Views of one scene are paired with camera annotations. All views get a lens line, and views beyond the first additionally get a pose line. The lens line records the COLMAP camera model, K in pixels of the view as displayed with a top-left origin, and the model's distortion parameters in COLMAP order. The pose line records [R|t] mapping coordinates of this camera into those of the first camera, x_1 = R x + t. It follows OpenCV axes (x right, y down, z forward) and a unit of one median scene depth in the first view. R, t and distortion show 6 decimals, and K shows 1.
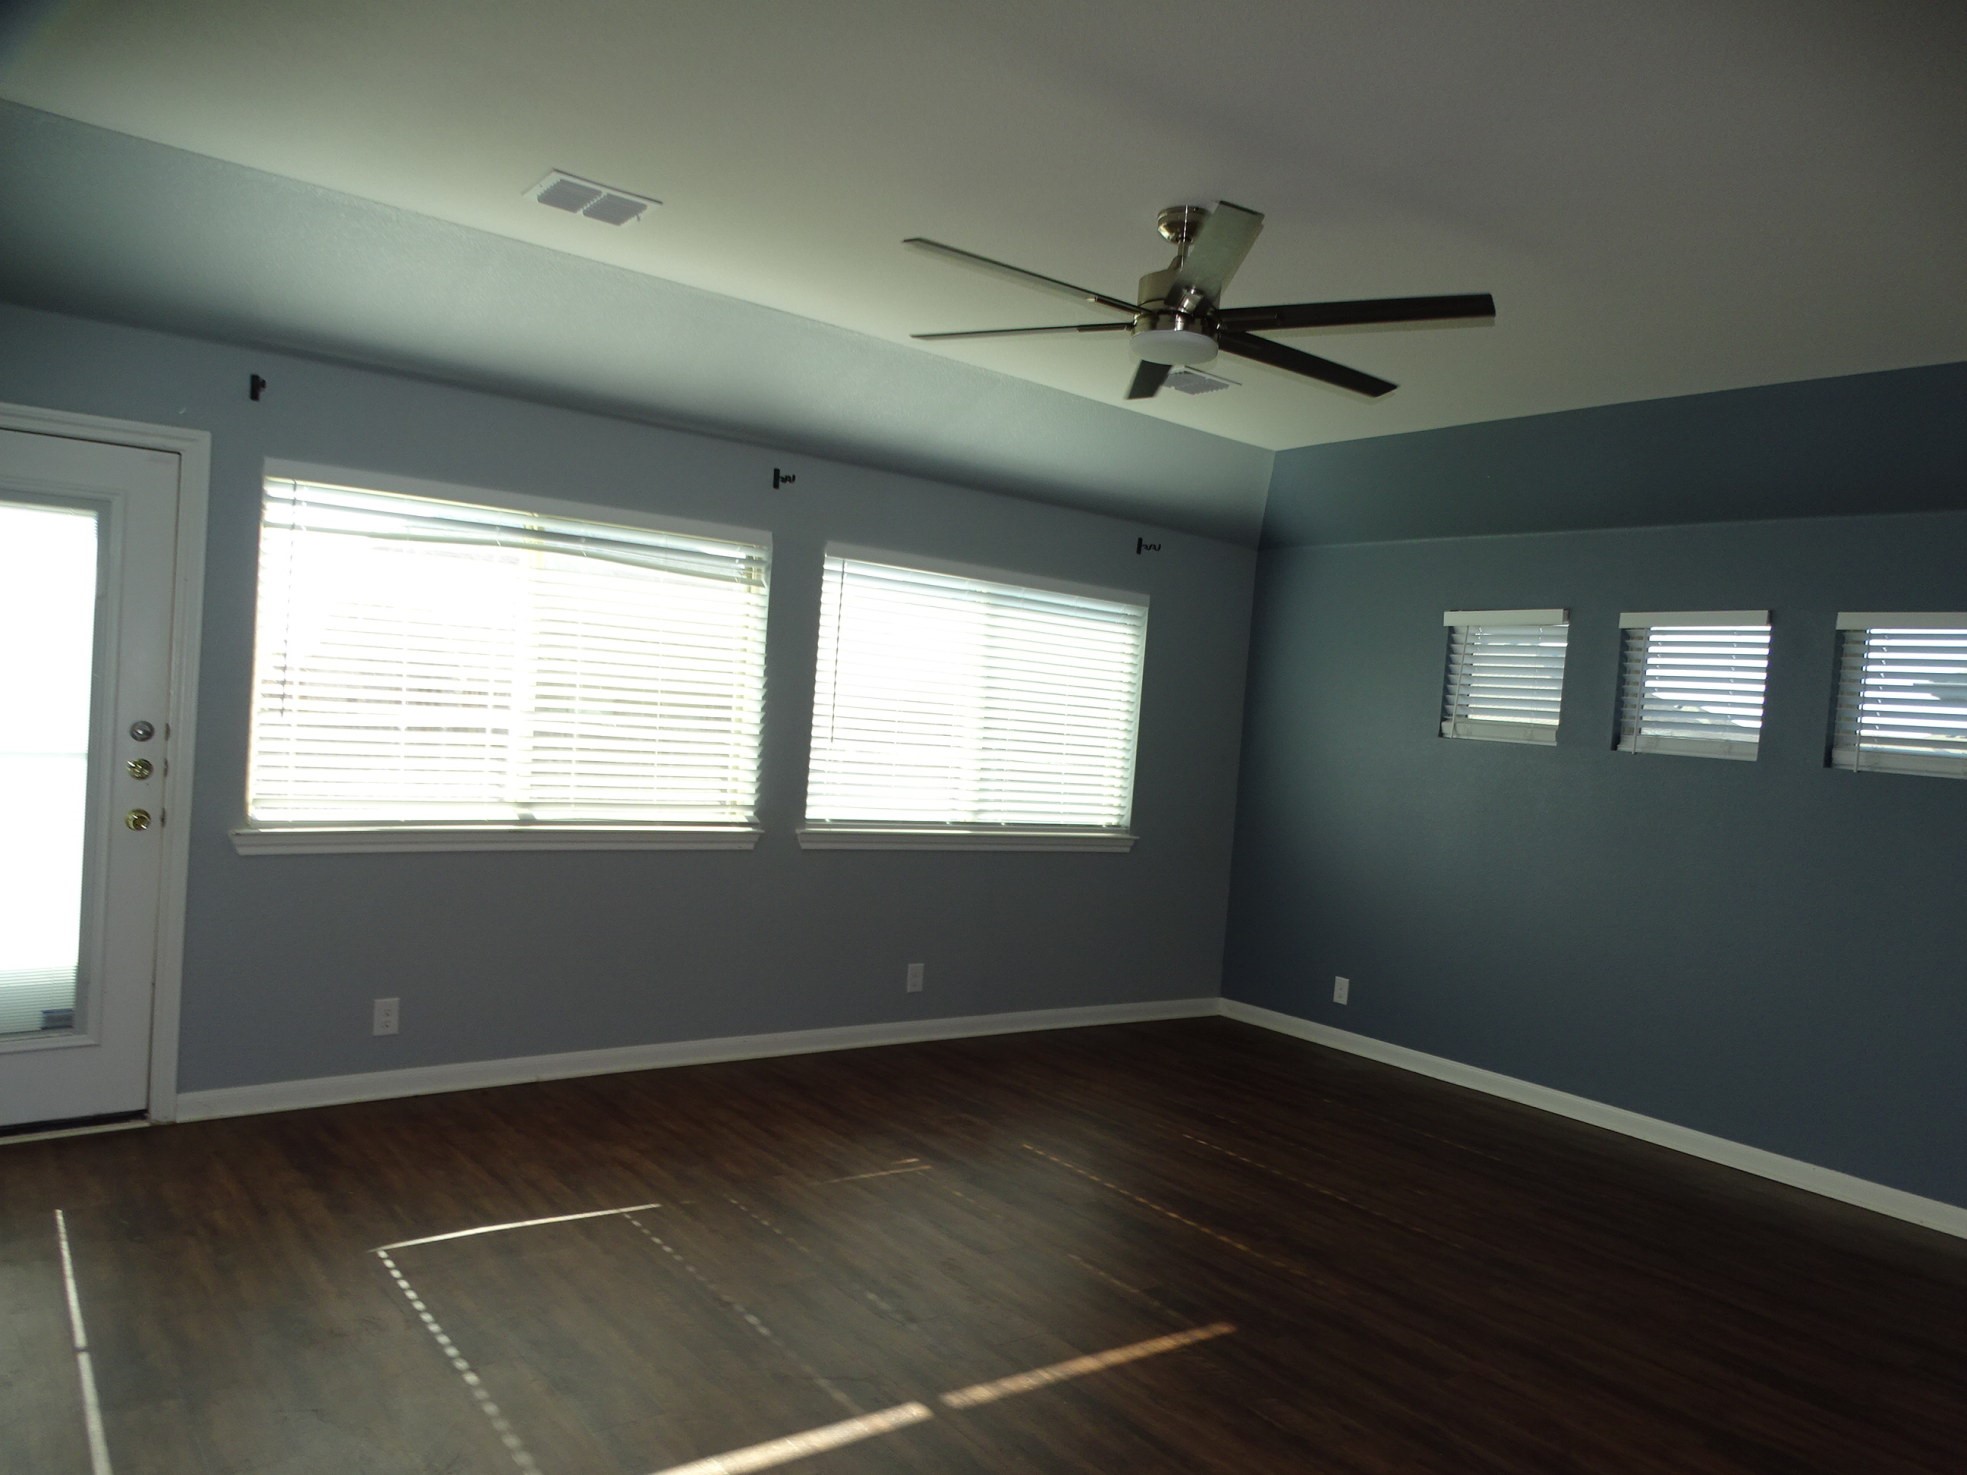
lens RADIAL K [[1454.6, 0, 1013.7], [0, 1454.6, 735.5], [0, 0, 1]] dist [0.056173, 0.004486]
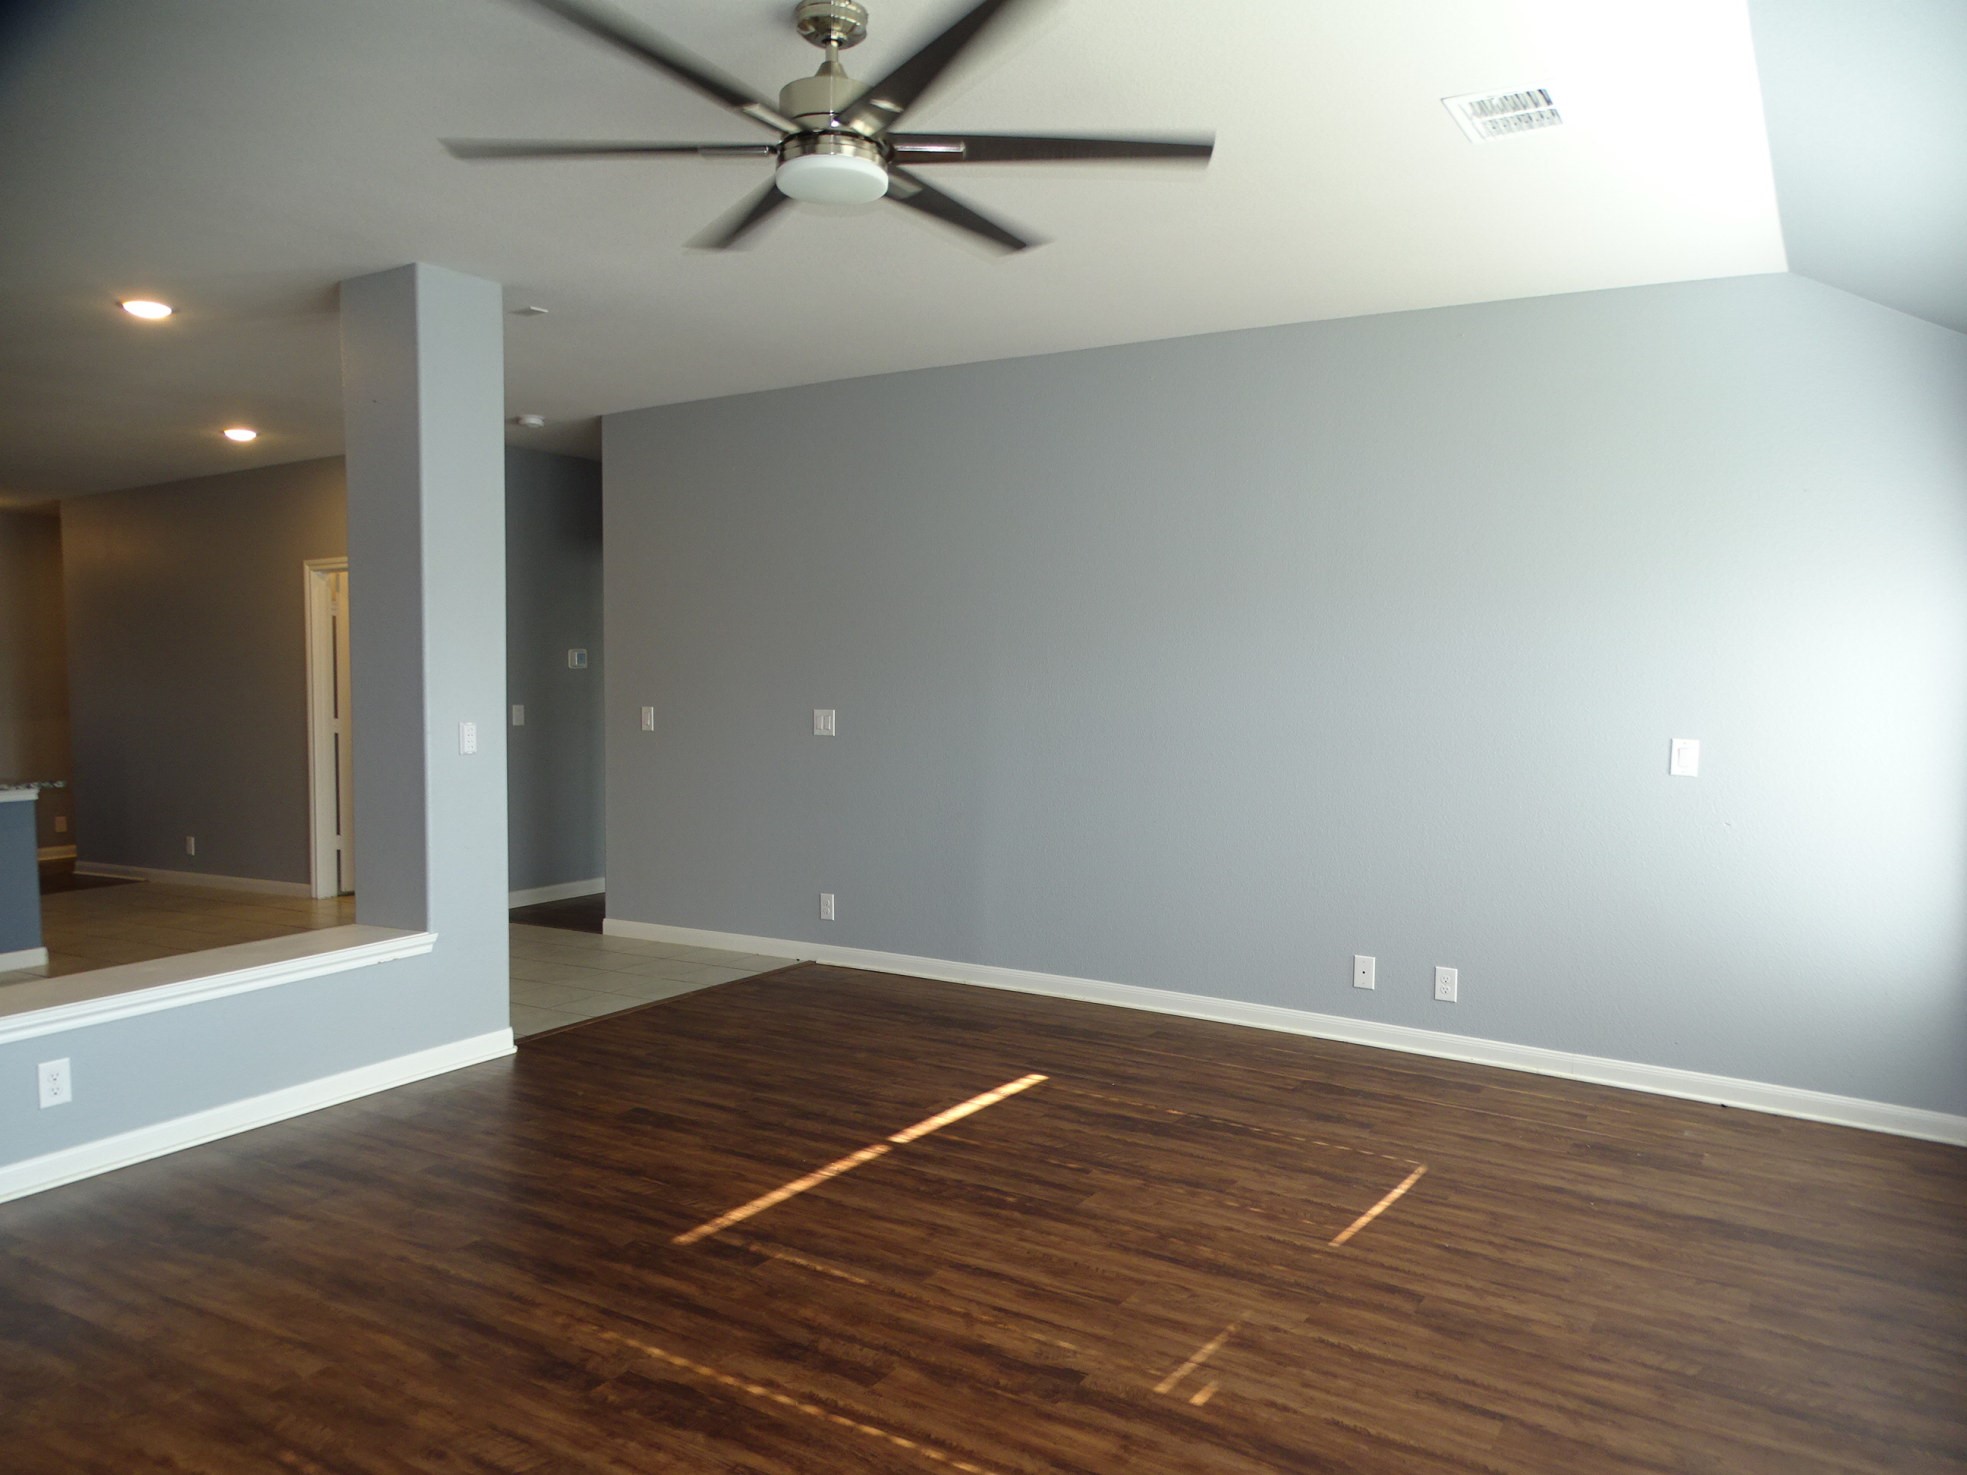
lens RADIAL K [[1454.6, 0, 1013.7], [0, 1454.6, 735.5], [0, 0, 1]] dist [0.056173, 0.004486]
pose [[-0.931991, -0.069171, -0.355820, 0.265917], [-0.085147, 0.995934, 0.029416, 0.004296], [0.352338, 0.057712, -0.934092, 1.693684]]
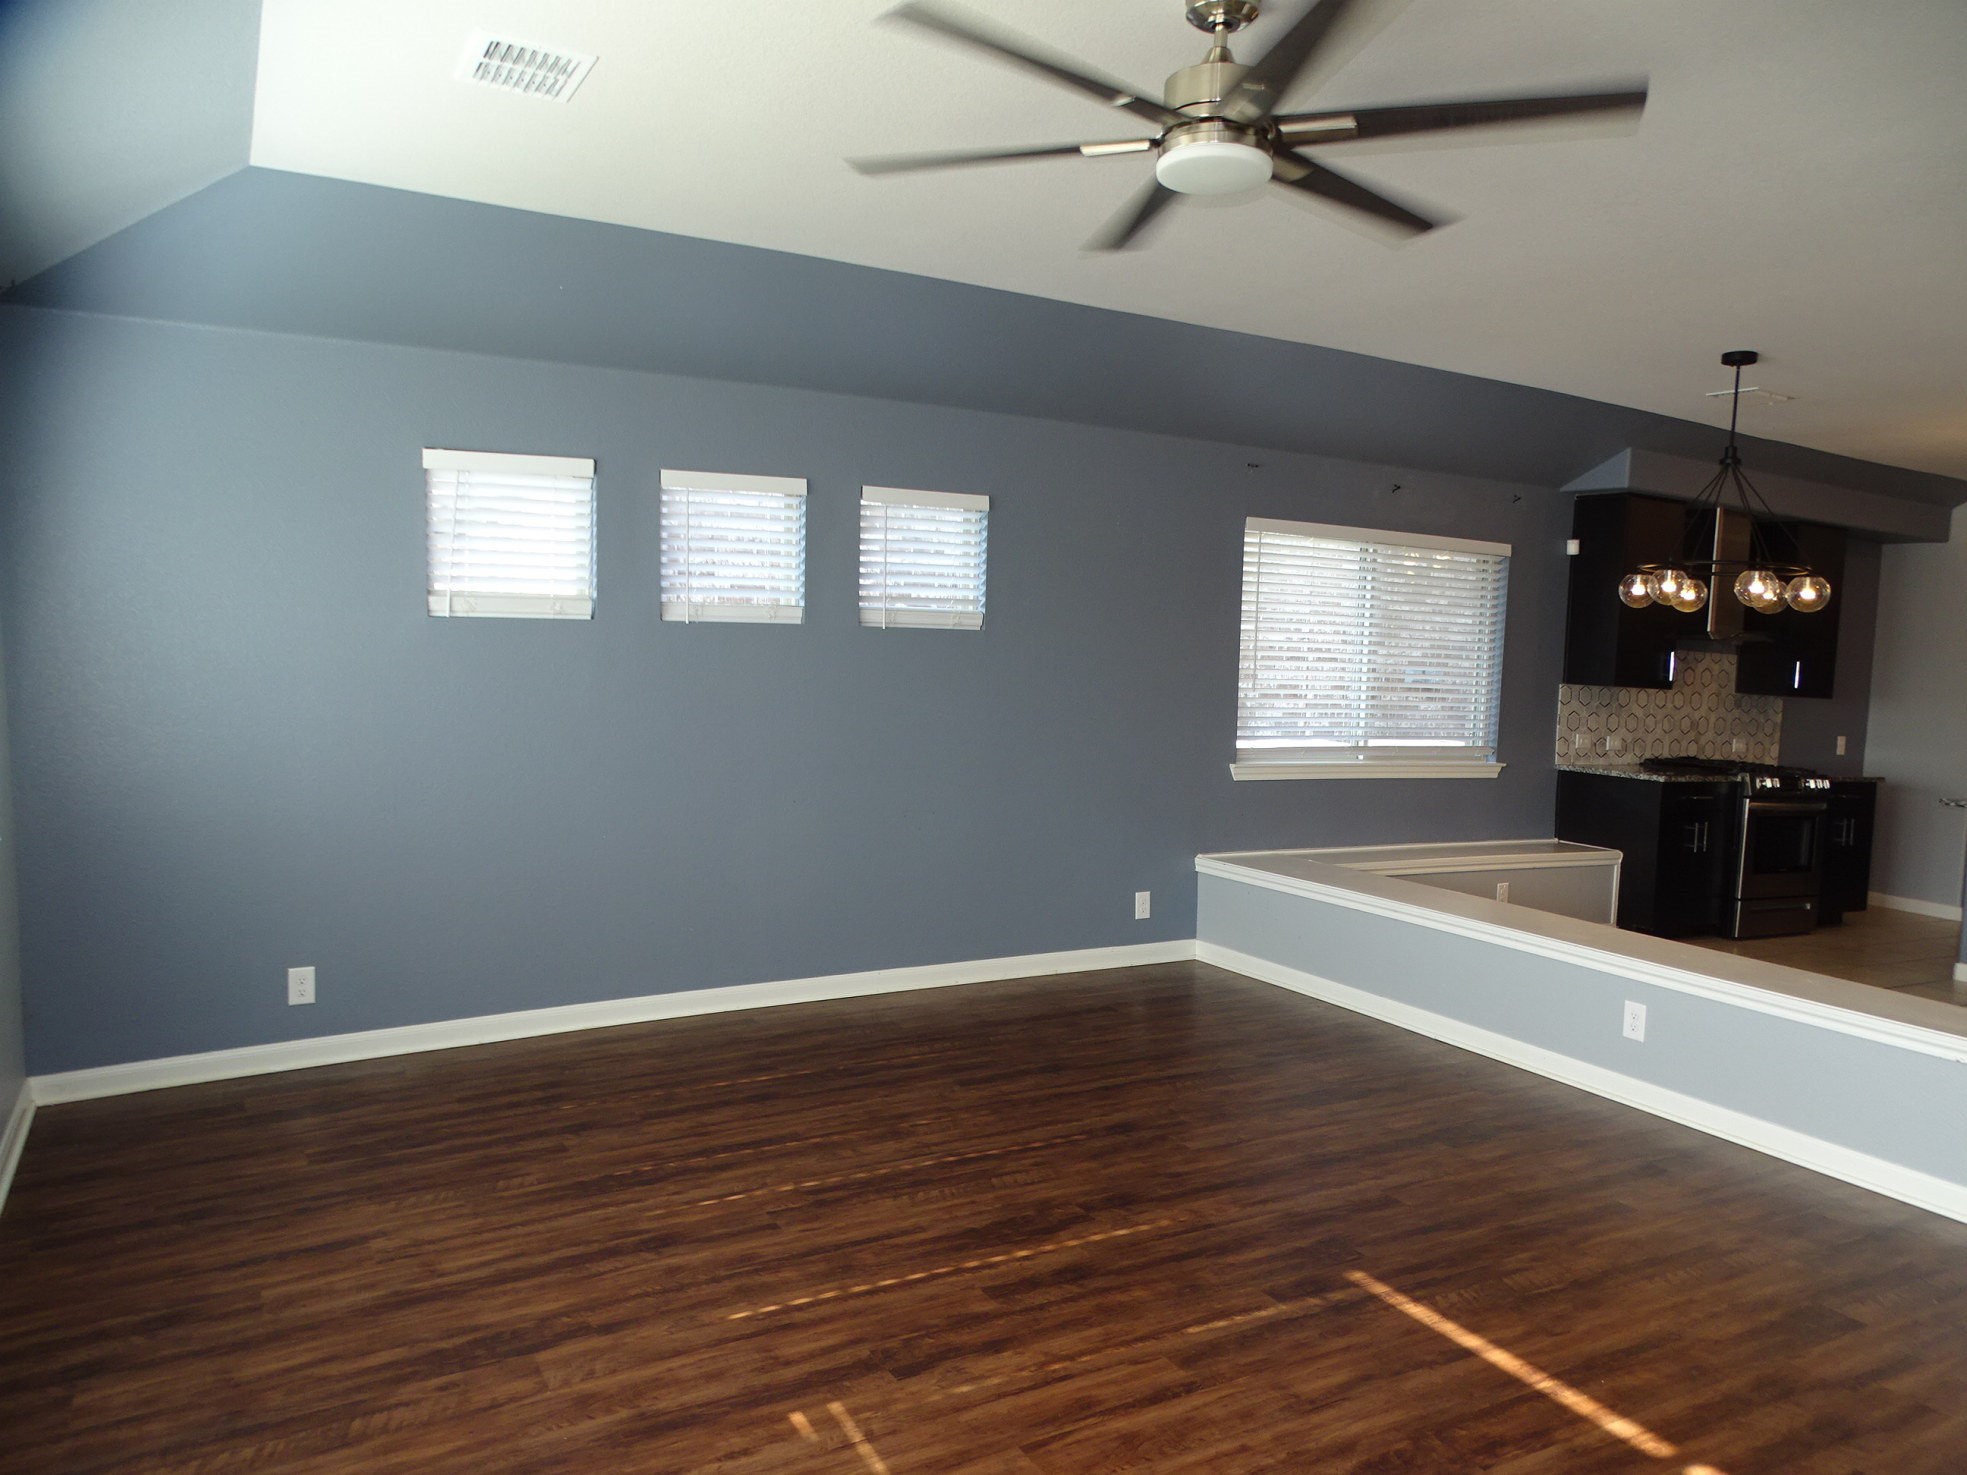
lens RADIAL K [[1454.6, 0, 1013.7], [0, 1454.6, 735.5], [0, 0, 1]] dist [0.056173, 0.004486]
pose [[0.132472, -0.149217, 0.979891, -0.669701], [-0.004799, 0.988495, 0.151176, -0.084091], [-0.991175, -0.024729, 0.130232, 0.931803]]
